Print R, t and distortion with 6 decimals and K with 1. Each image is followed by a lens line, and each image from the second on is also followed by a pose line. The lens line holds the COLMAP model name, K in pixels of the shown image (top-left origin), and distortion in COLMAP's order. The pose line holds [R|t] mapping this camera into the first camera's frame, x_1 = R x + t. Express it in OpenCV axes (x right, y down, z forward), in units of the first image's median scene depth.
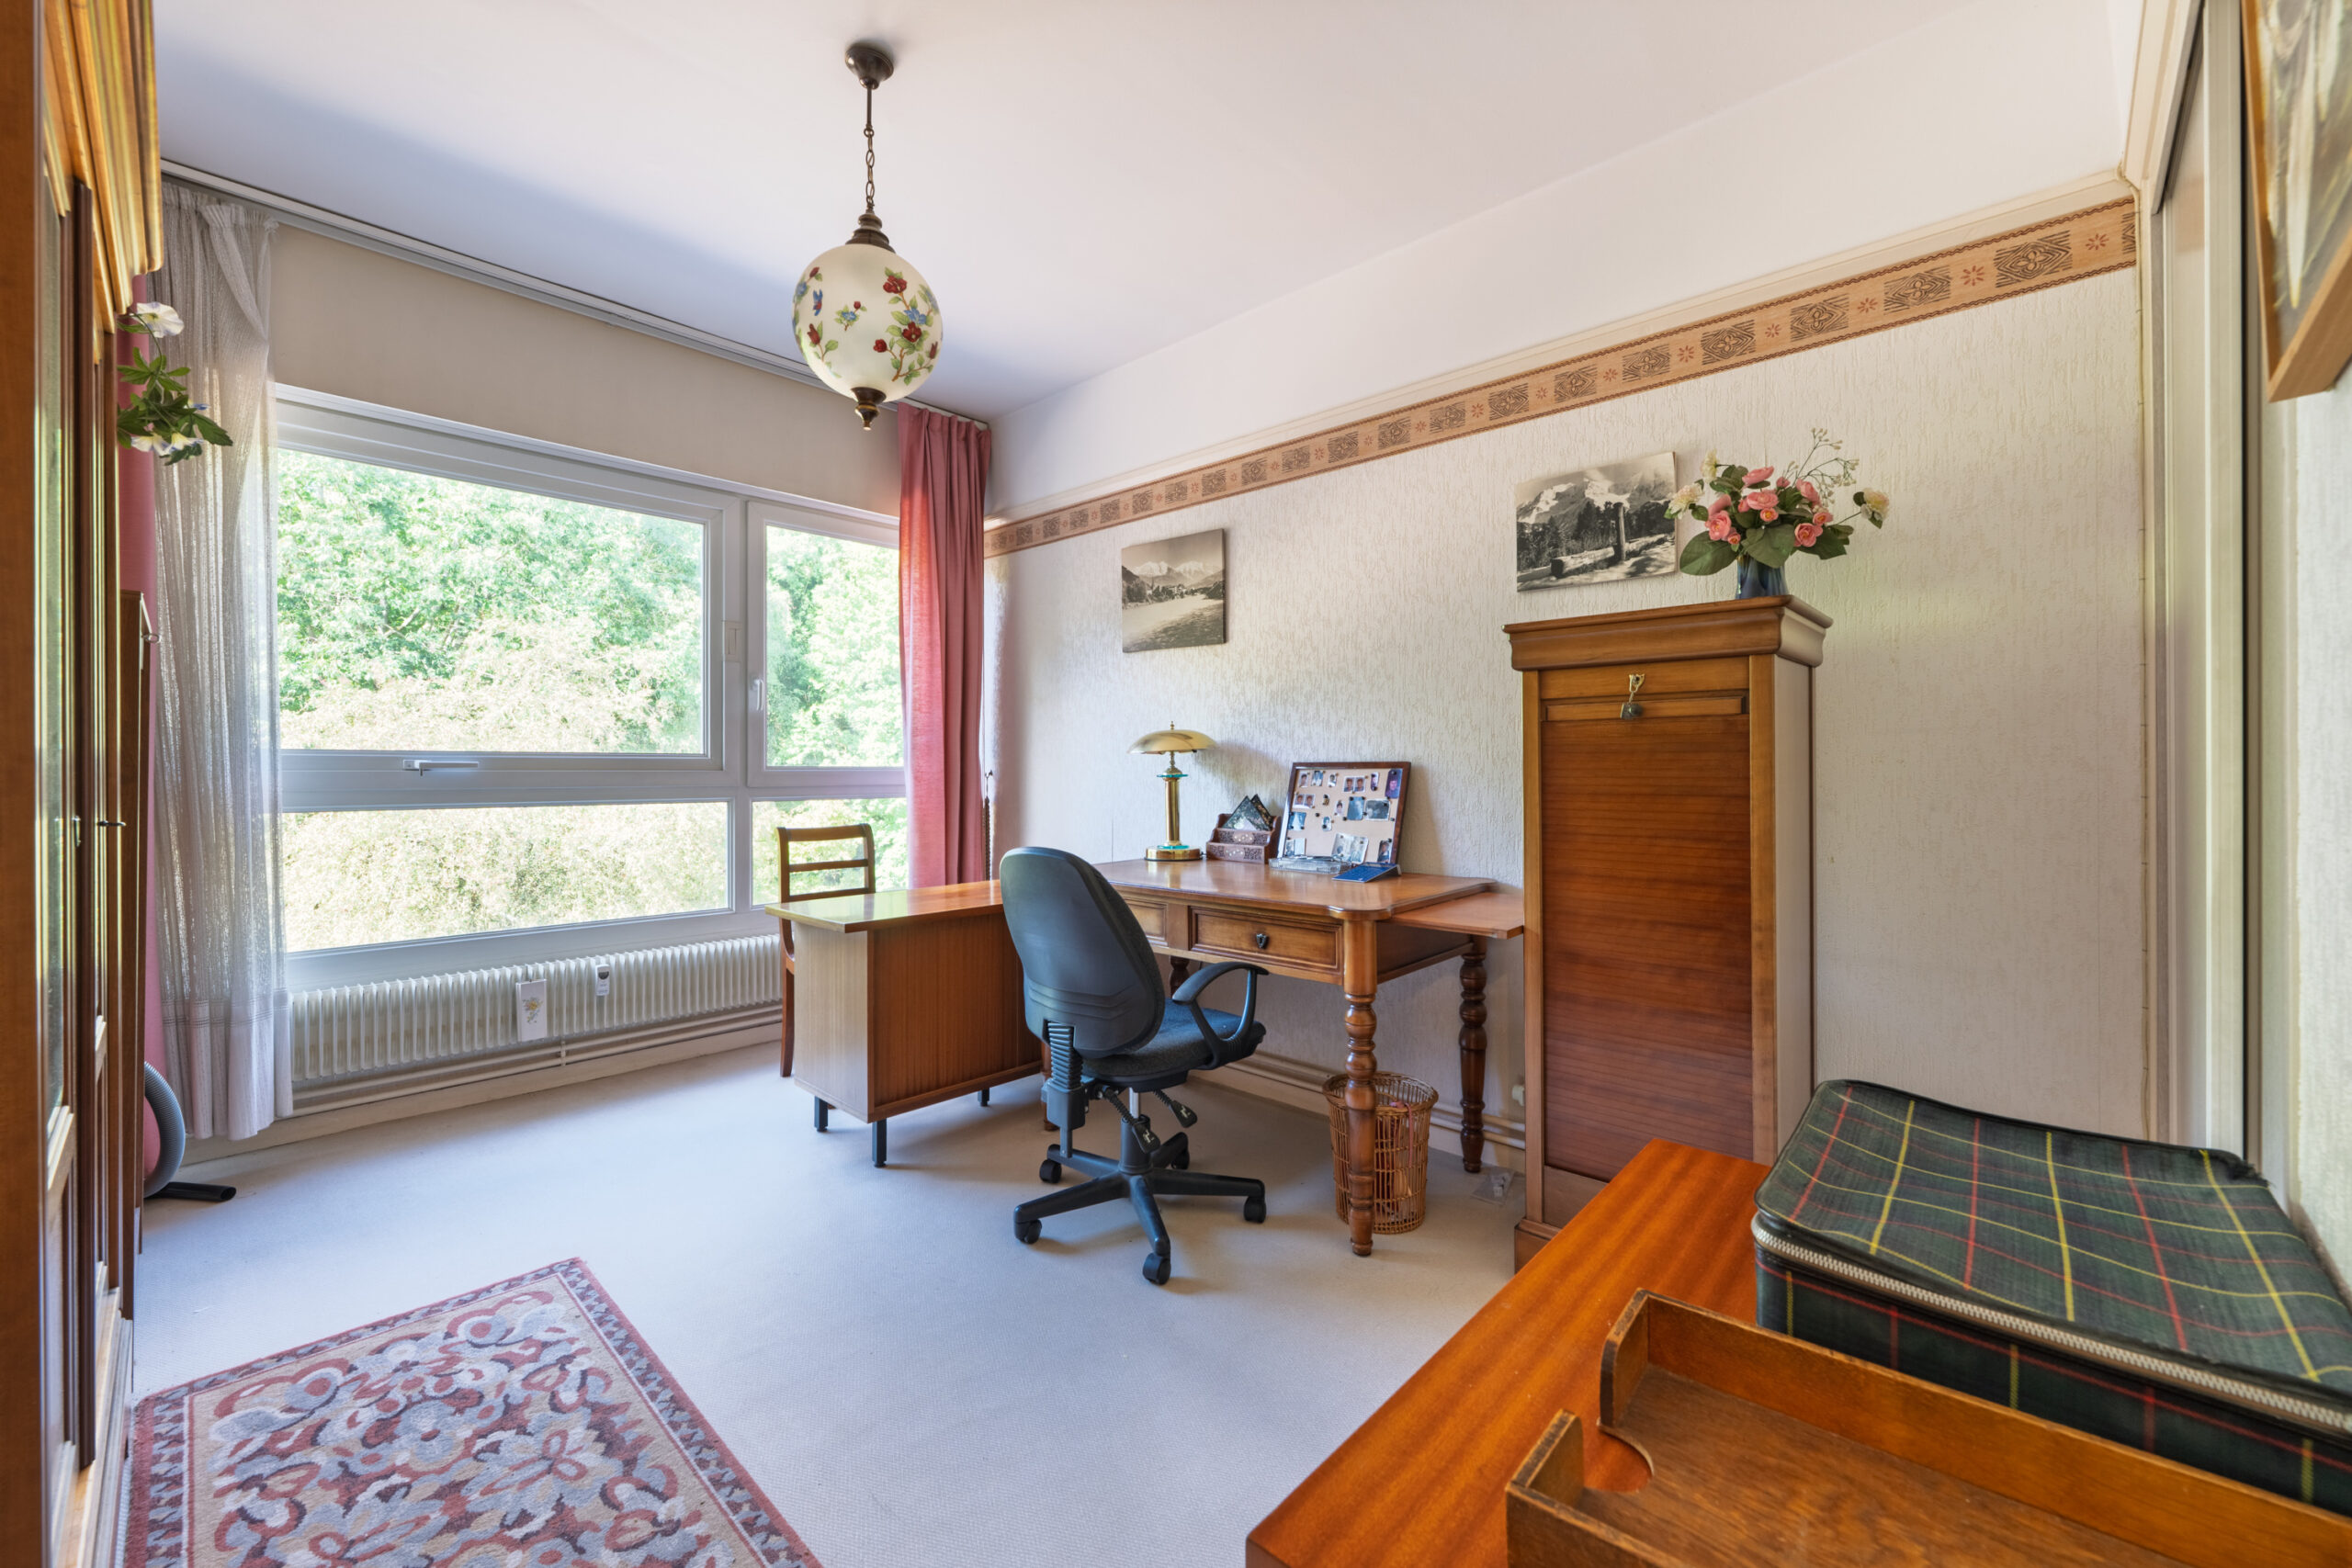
lens RADIAL K [[937.0, 0, 1180.9], [0, 937.0, 767.6], [0, 0, 1]] dist [-0.000385, -0.000366]
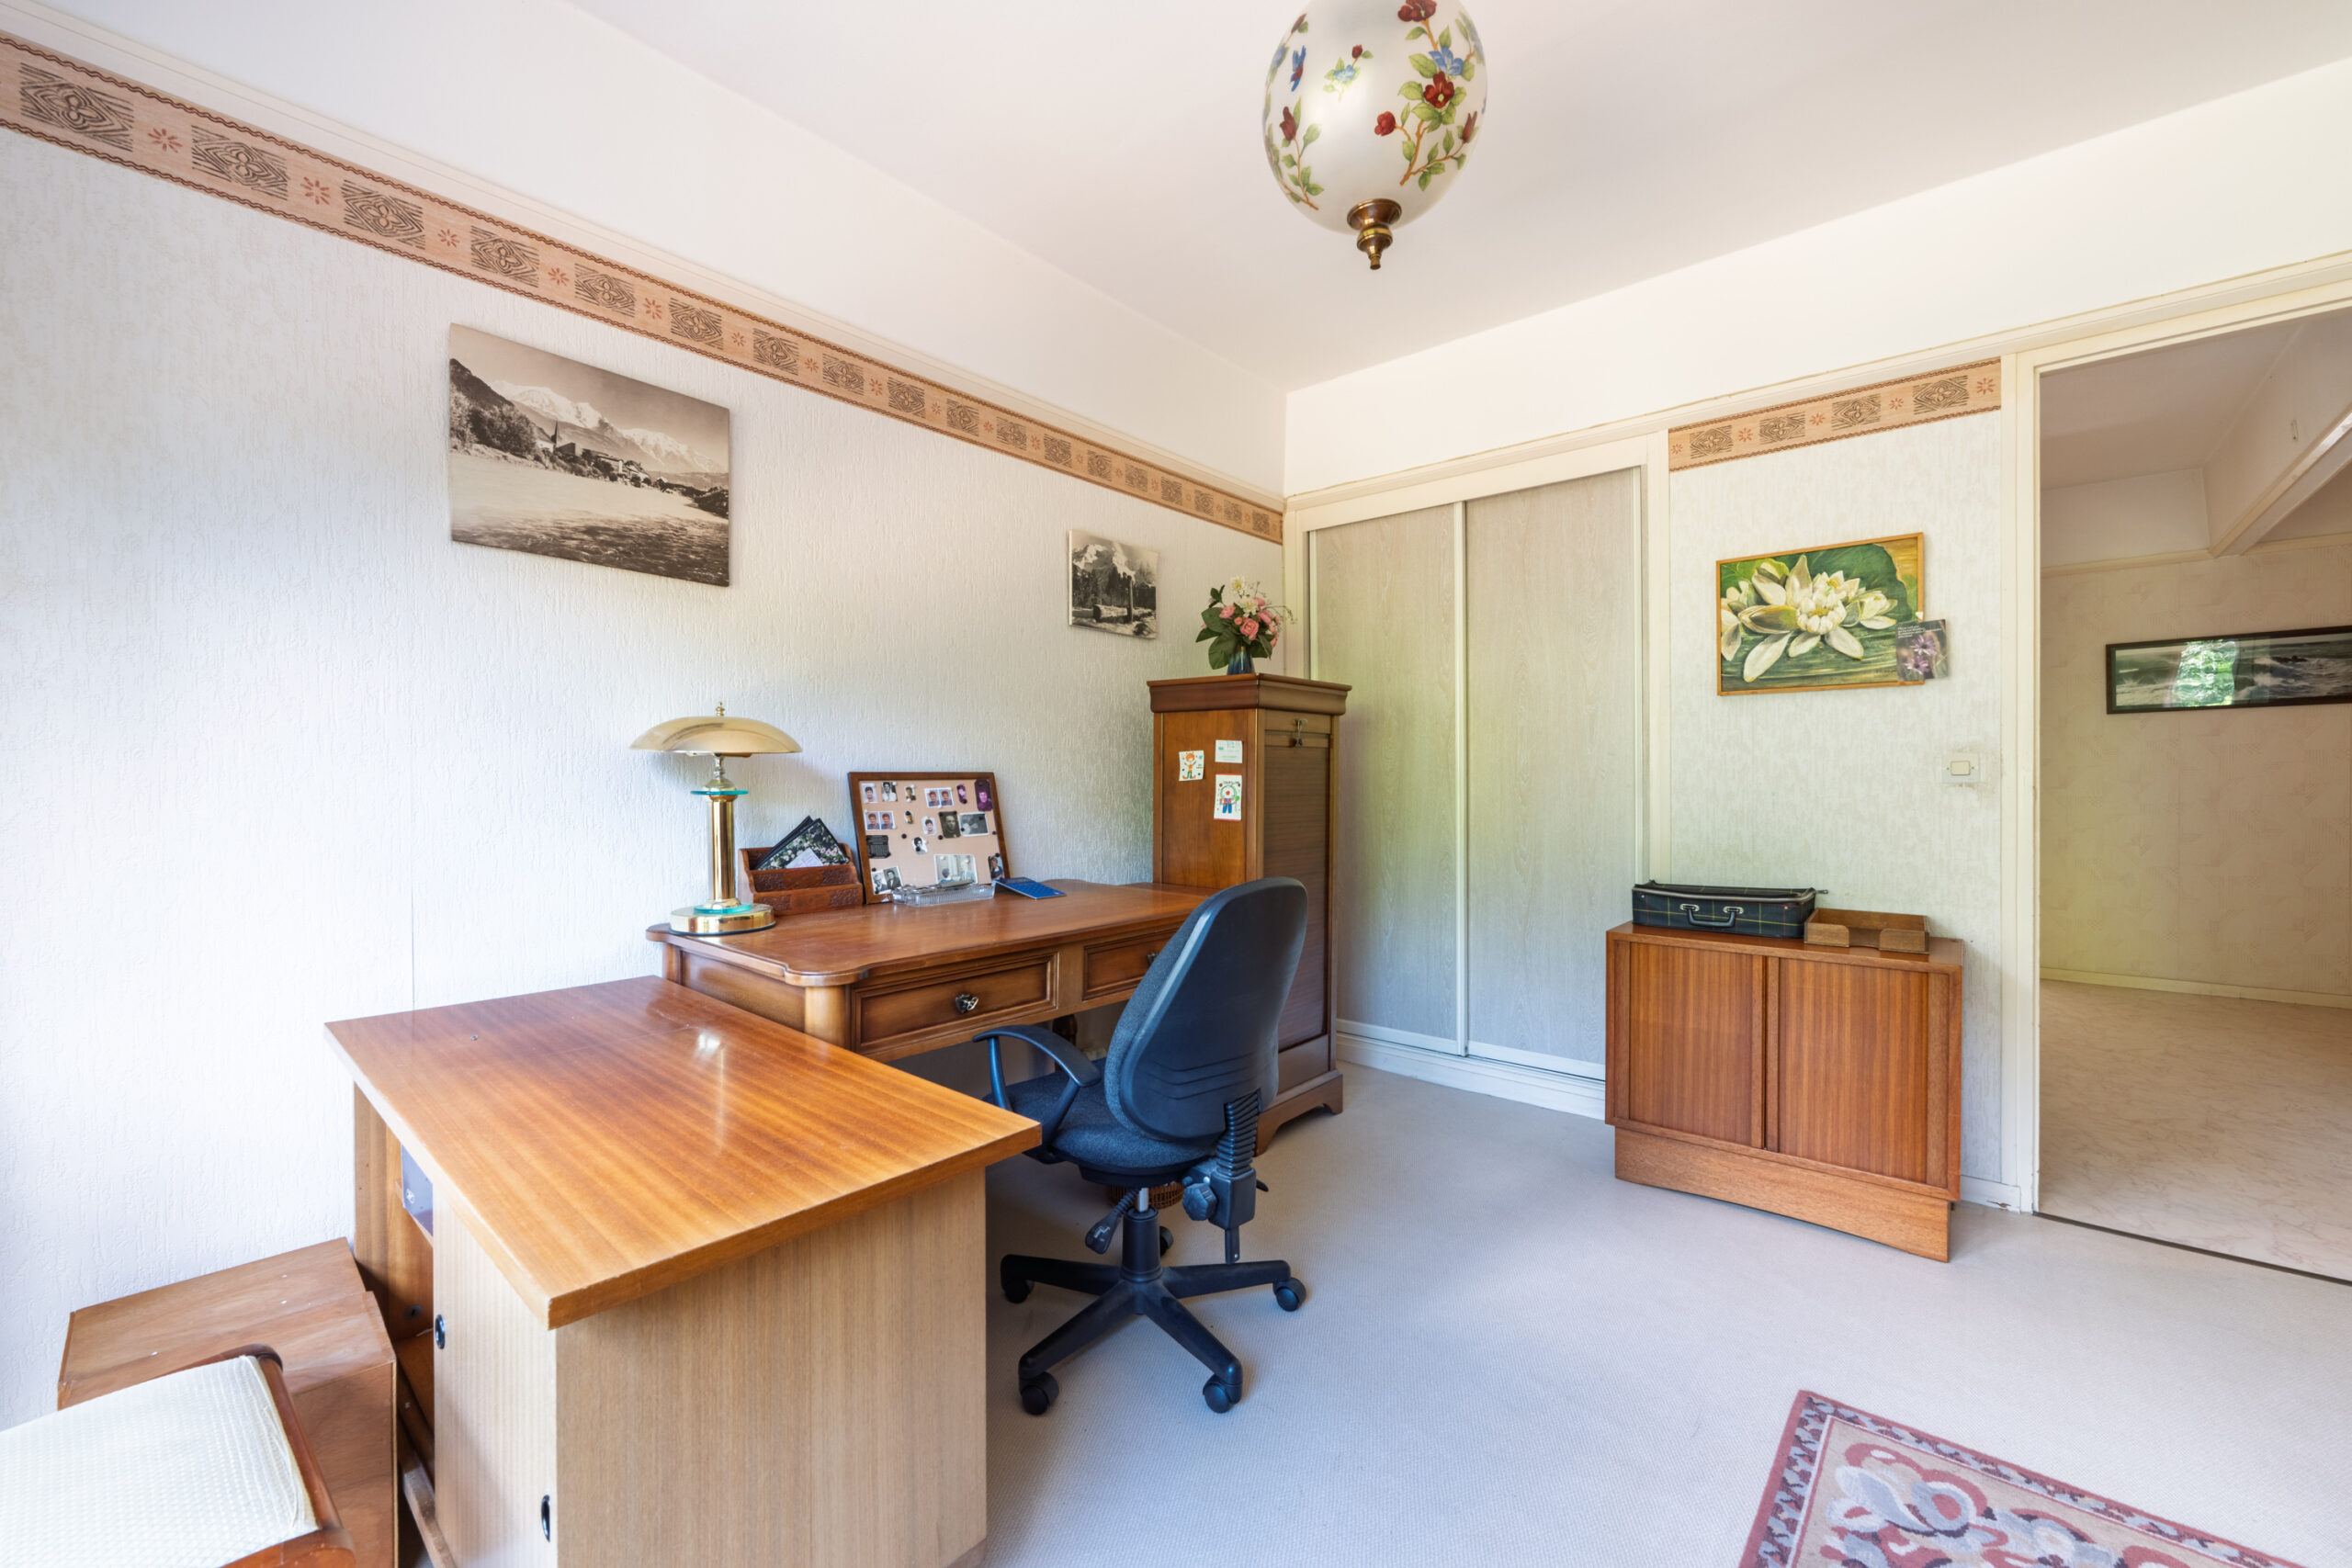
lens RADIAL K [[926.3, 0, 1171.3], [0, 926.3, 786.1], [0, 0, 1]] dist [0.001132, 0.000085]
pose [[-0.031216, -0.011565, 0.999446, -0.685703], [-0.000136, 0.999933, 0.011566, -0.003182], [-0.999513, 0.000225, -0.031215, 0.808915]]
